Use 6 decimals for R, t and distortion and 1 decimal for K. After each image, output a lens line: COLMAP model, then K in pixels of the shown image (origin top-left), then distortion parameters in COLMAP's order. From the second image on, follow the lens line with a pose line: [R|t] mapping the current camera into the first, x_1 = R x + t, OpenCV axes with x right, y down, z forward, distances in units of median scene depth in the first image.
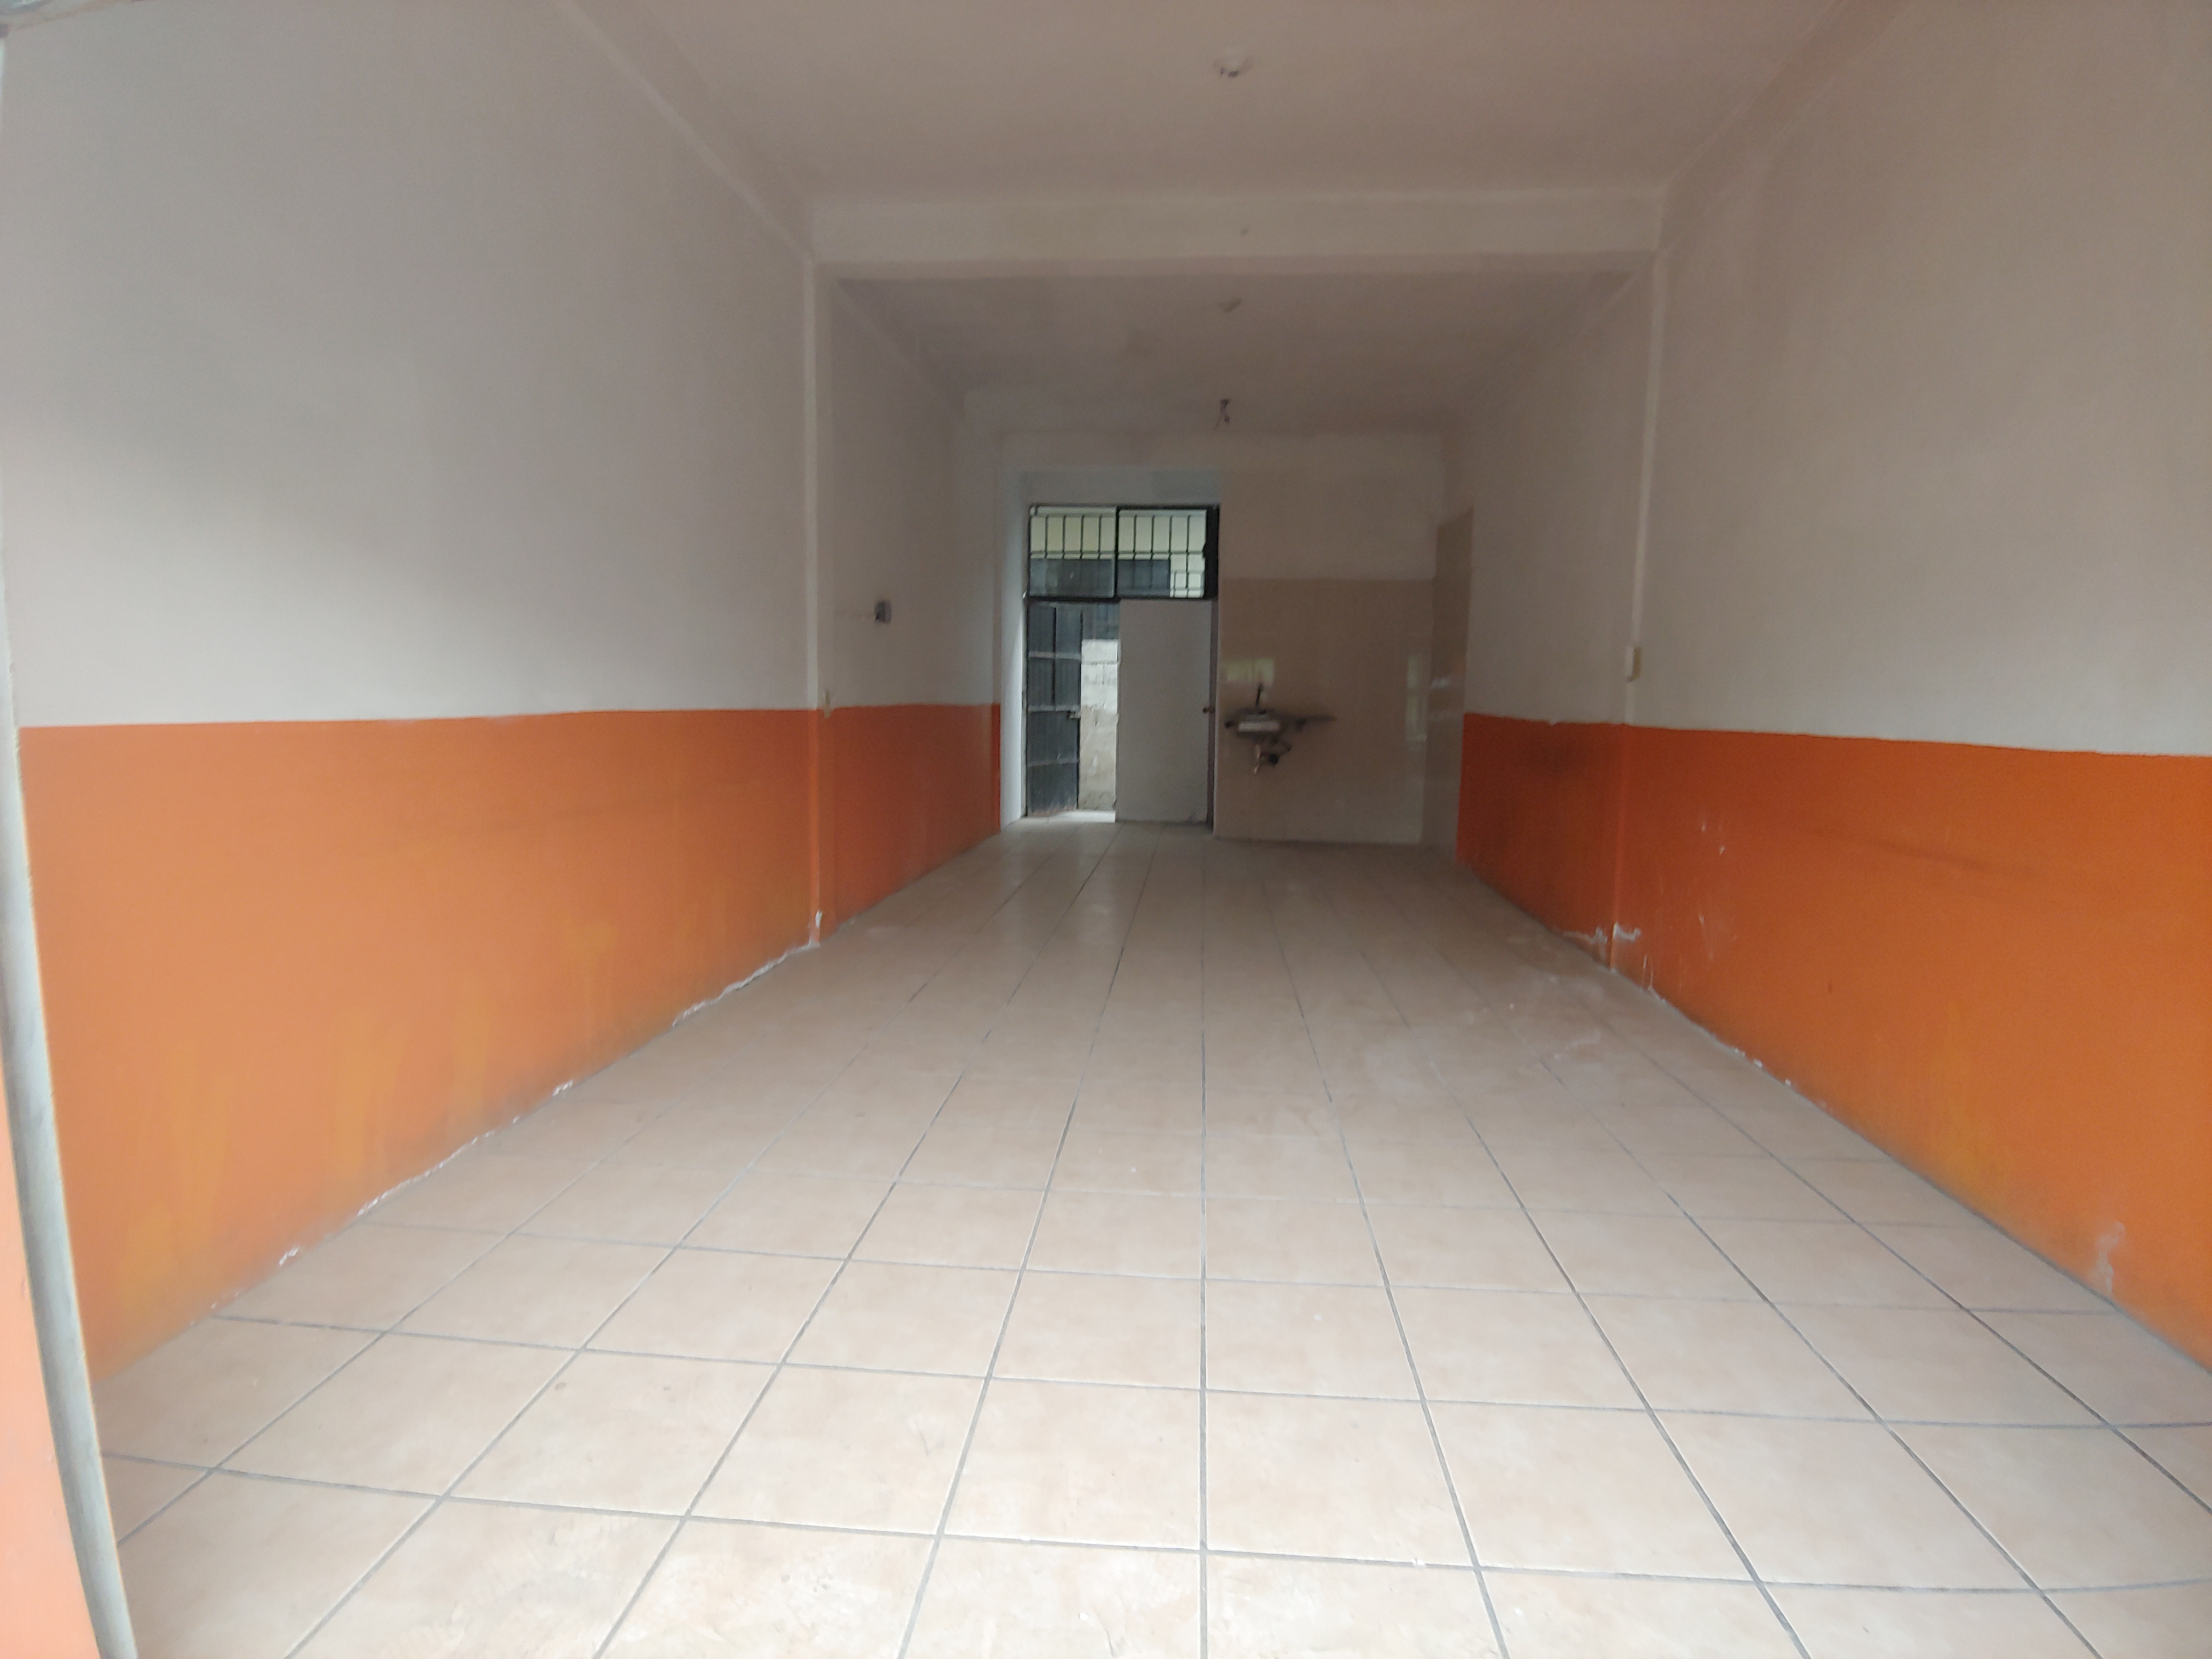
lens RADIAL K [[1119.7, 0, 1106.0], [0, 1119.7, 829.5], [0, 0, 1]] dist [0.001519, -0.012019]
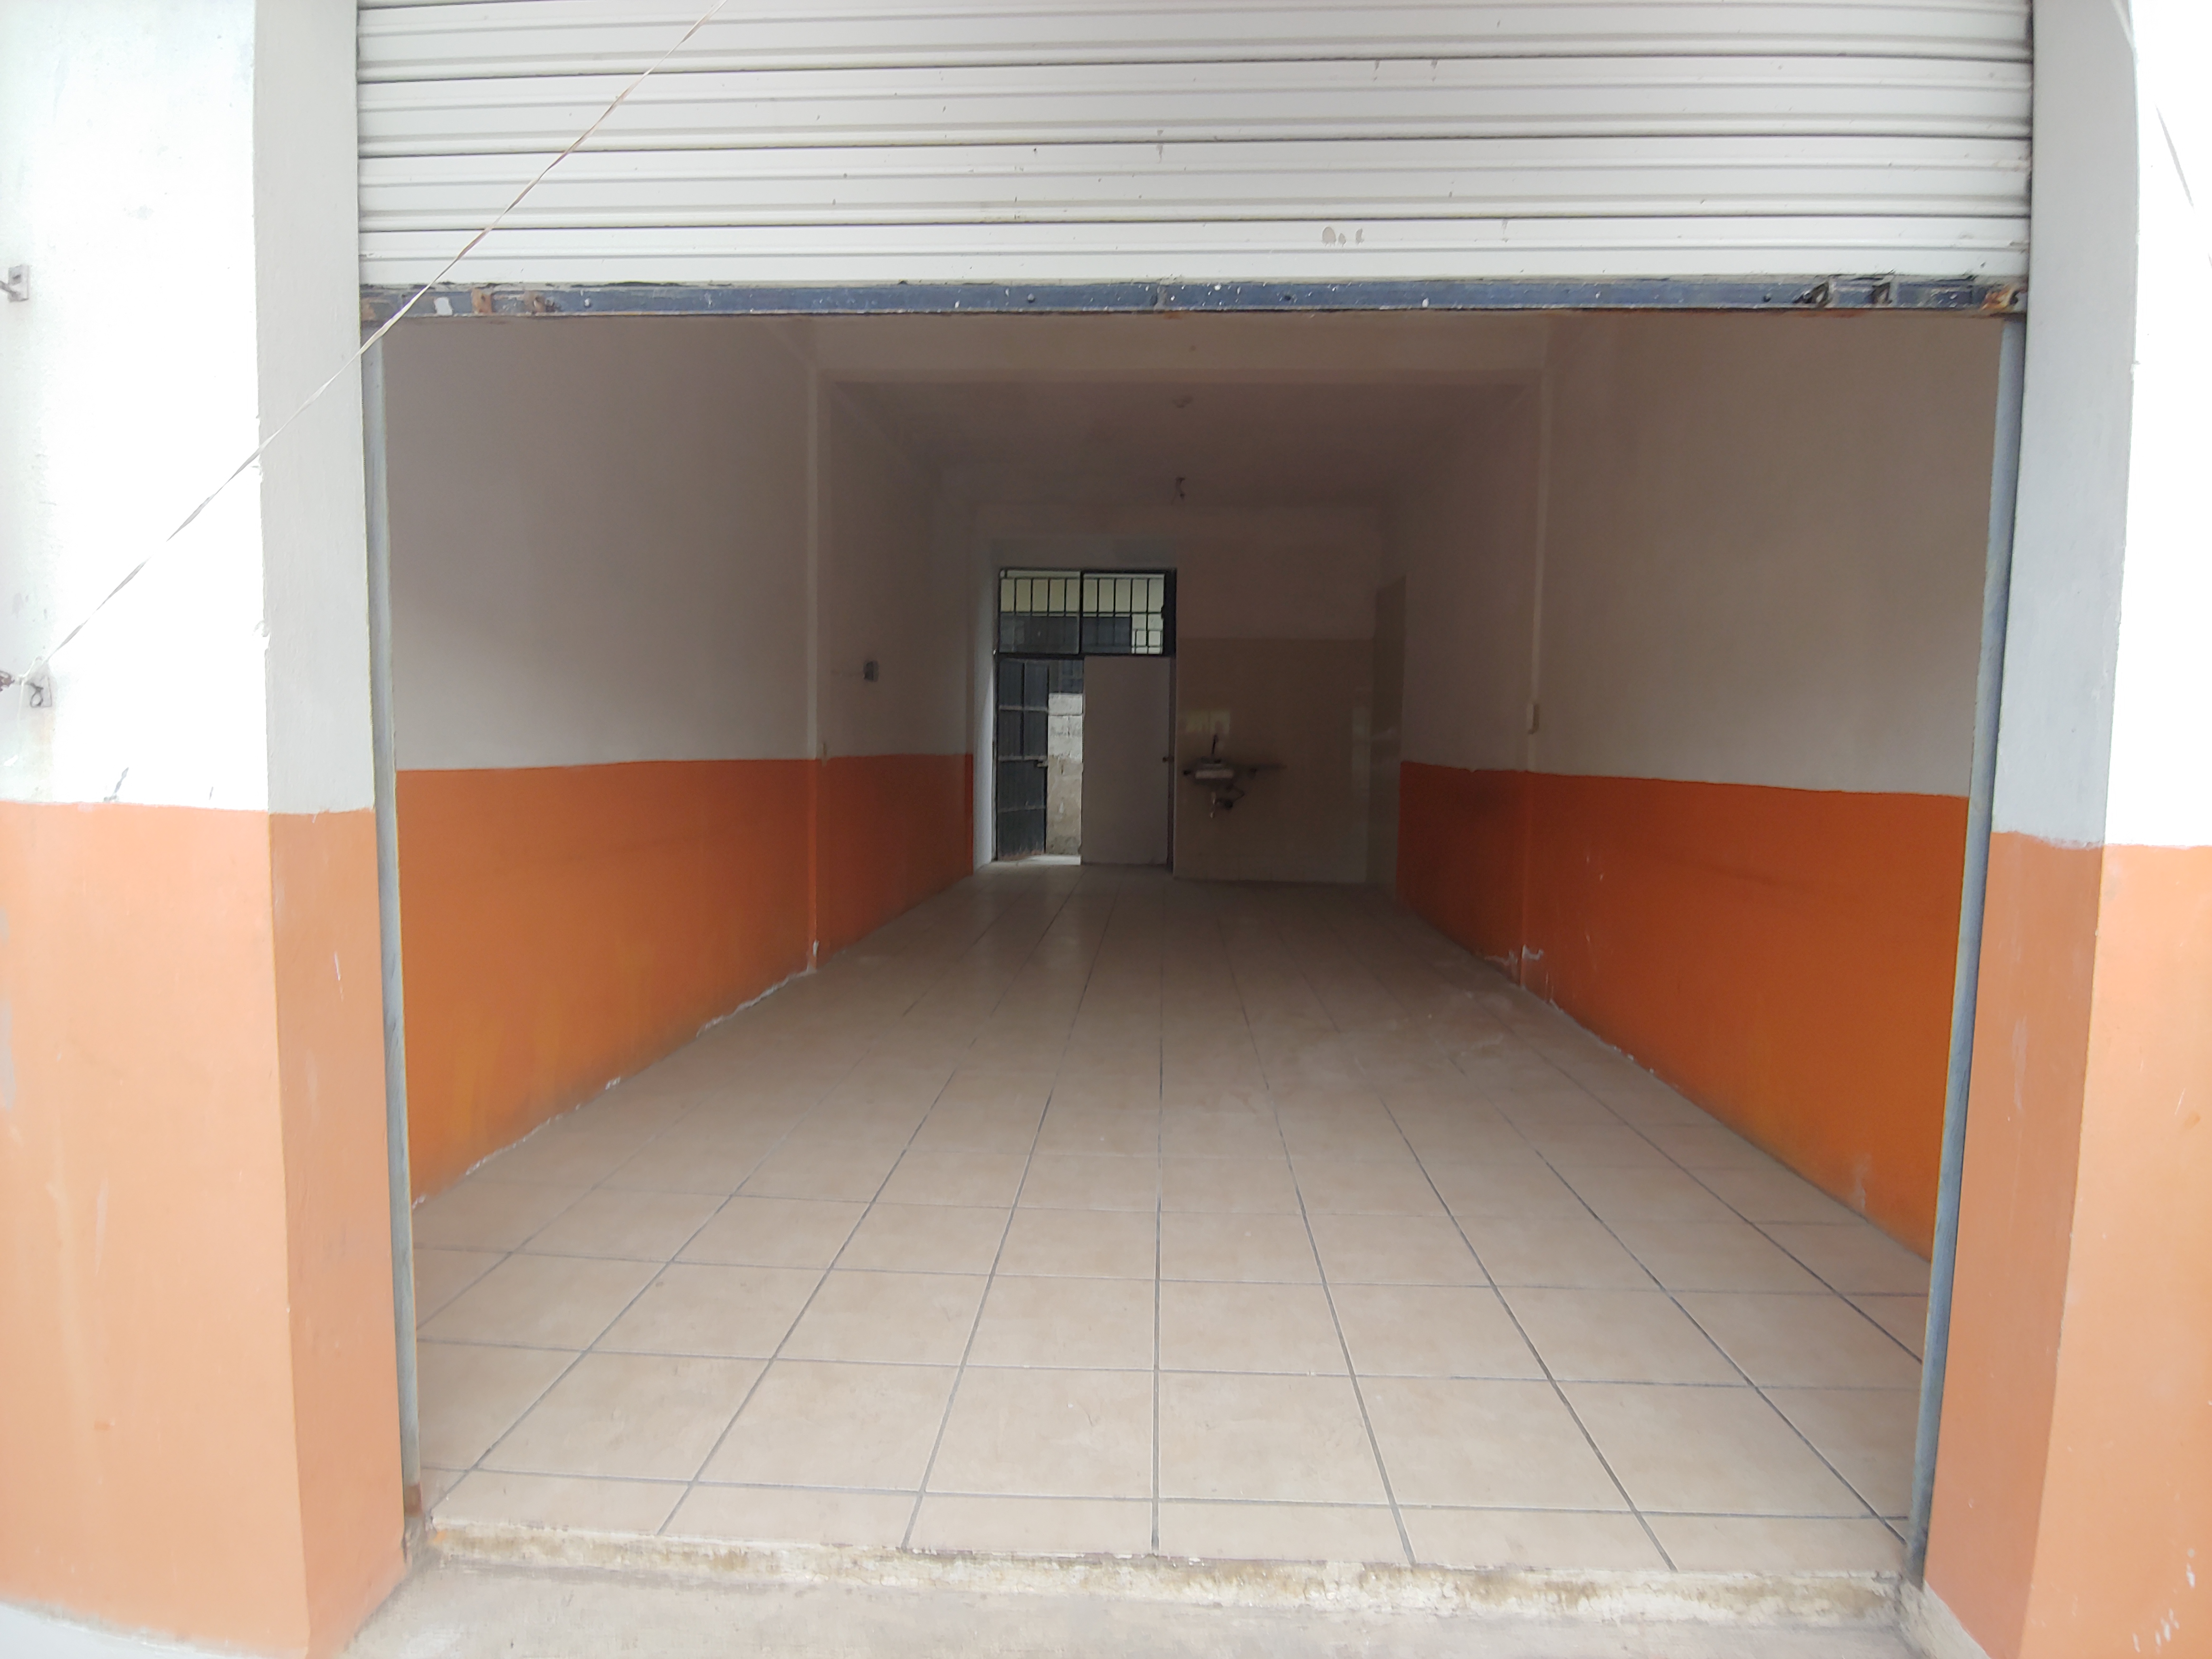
lens RADIAL K [[1119.7, 0, 1106.0], [0, 1119.7, 829.5], [0, 0, 1]] dist [0.001519, -0.012019]
pose [[0.999459, -0.003841, 0.032656, -0.006188], [0.005253, 0.999050, -0.043254, 0.014602], [-0.032458, 0.043402, 0.998530, -0.144124]]
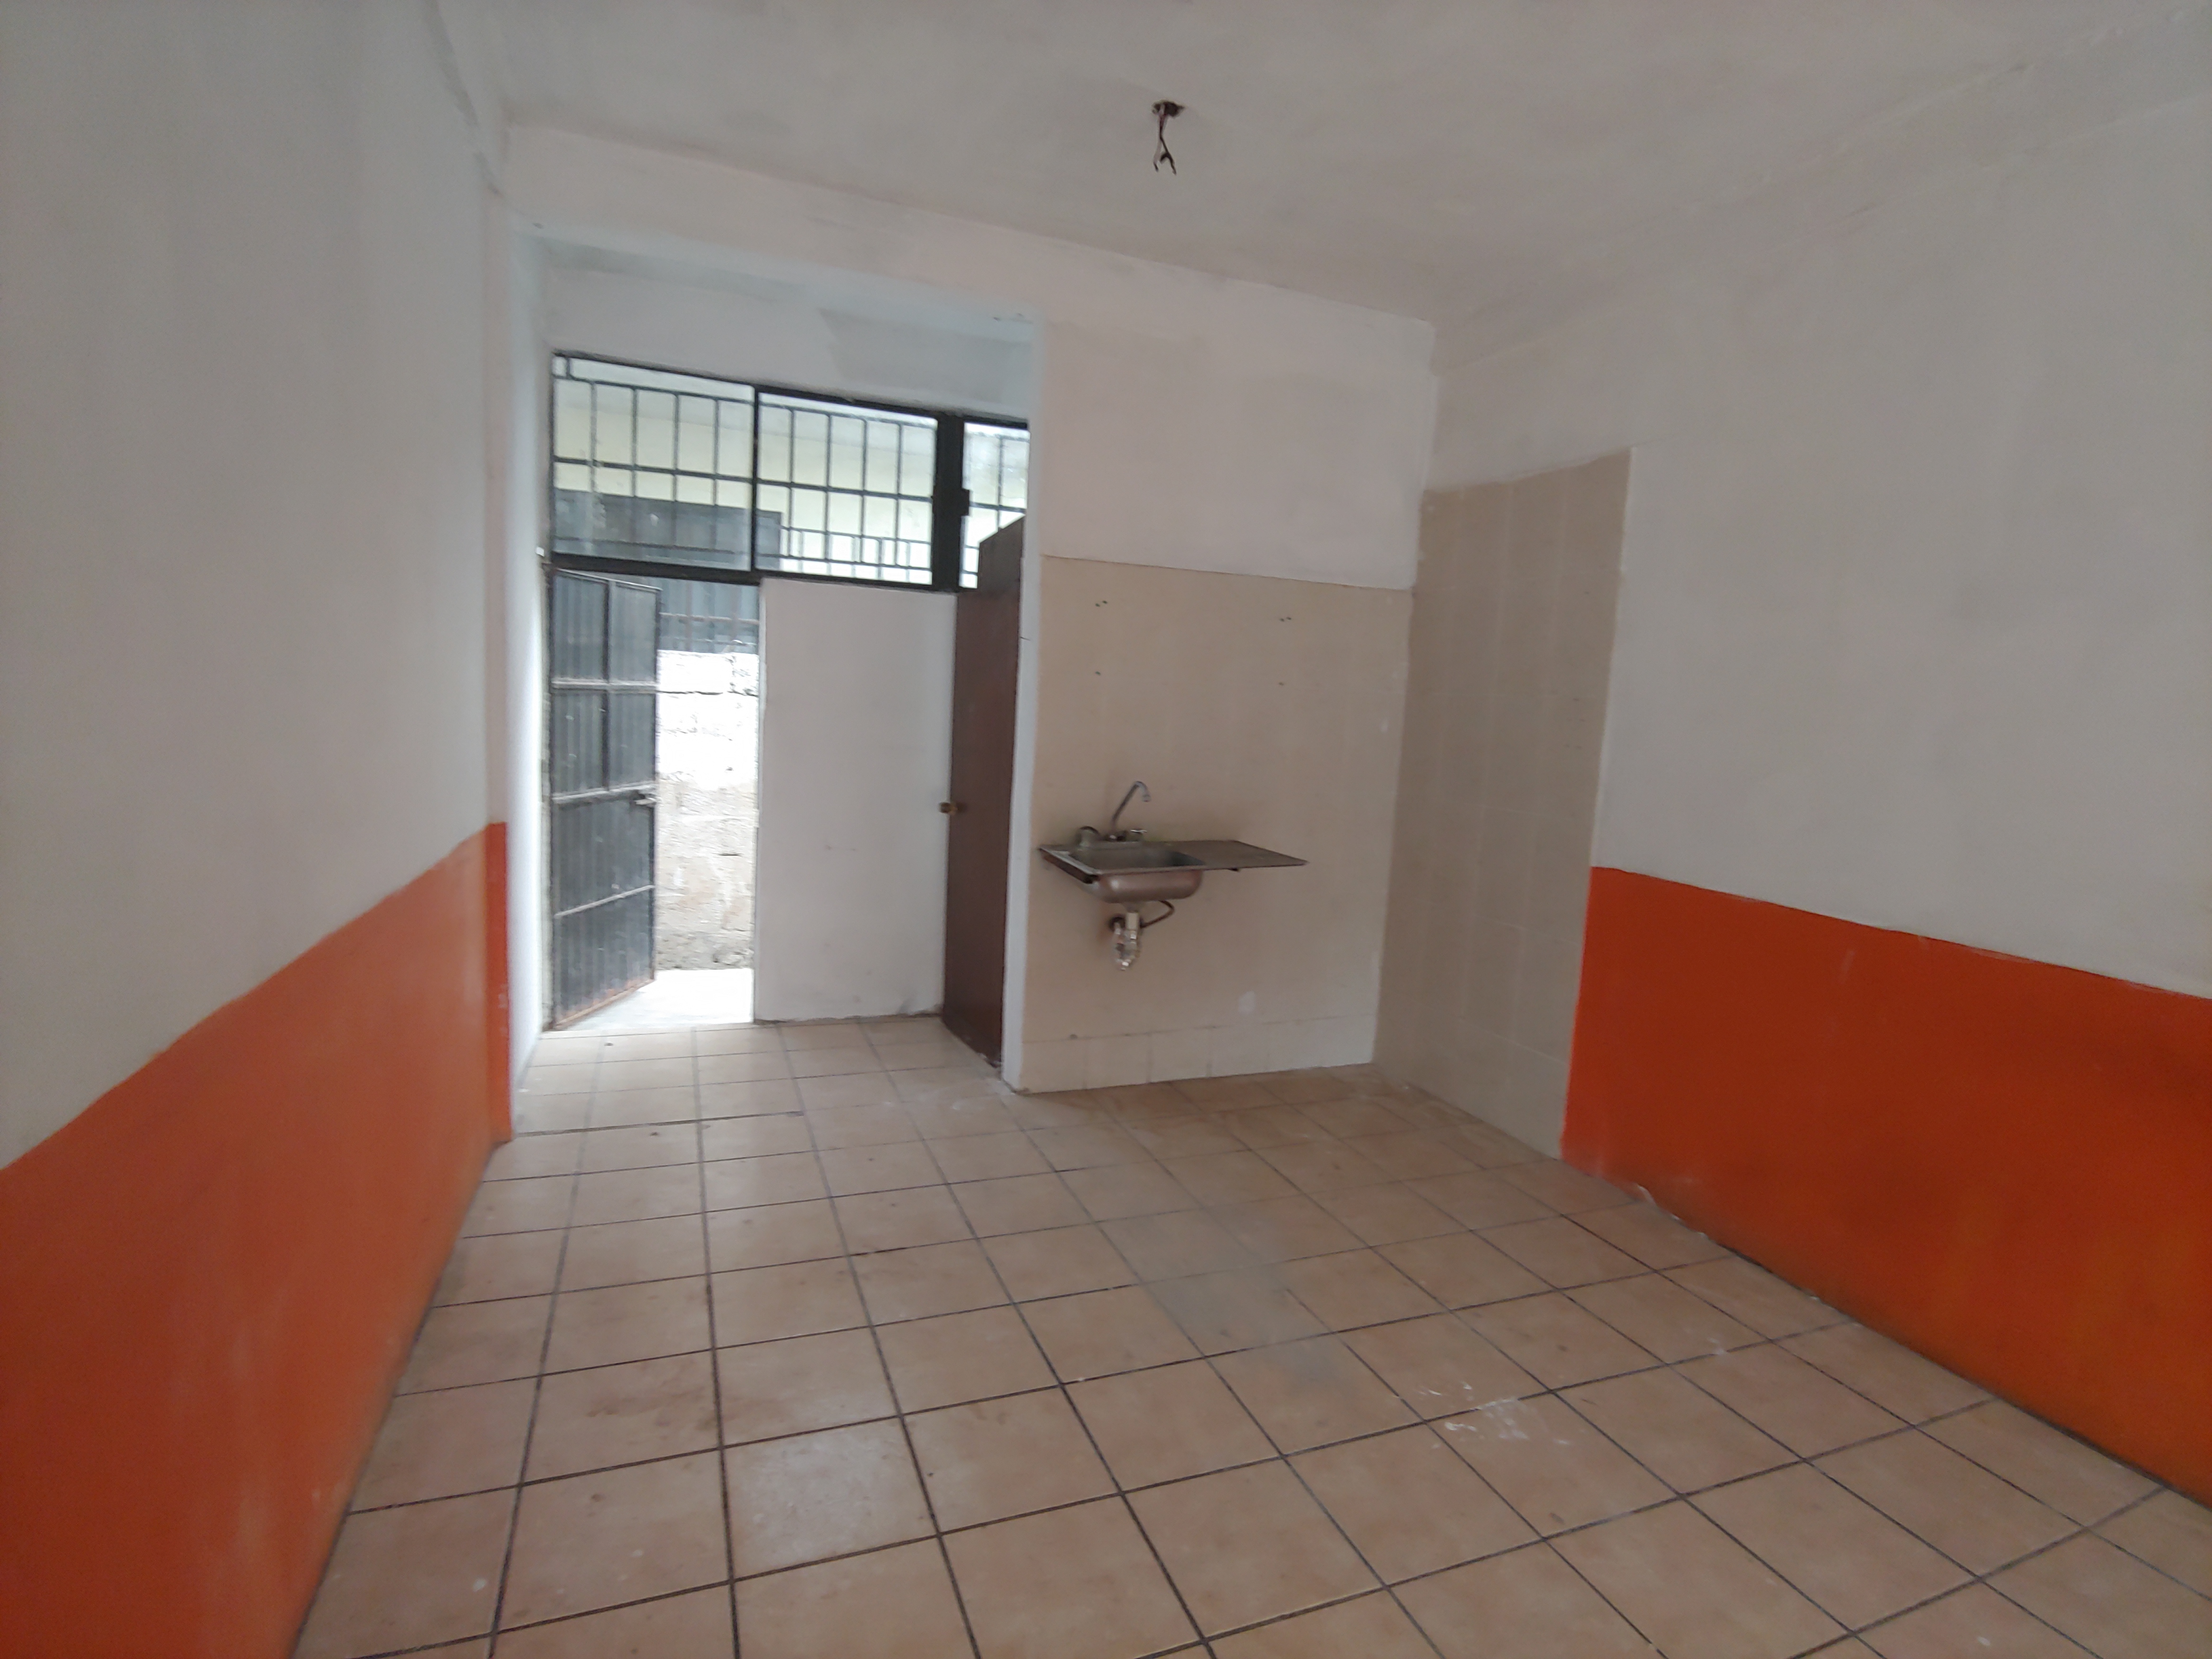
lens RADIAL K [[1119.7, 0, 1106.0], [0, 1119.7, 829.5], [0, 0, 1]] dist [0.001519, -0.012019]
pose [[0.896540, -0.020129, 0.442506, -0.172612], [0.015606, 0.999782, 0.013861, -0.243320], [-0.442689, -0.005521, 0.896658, 1.202567]]
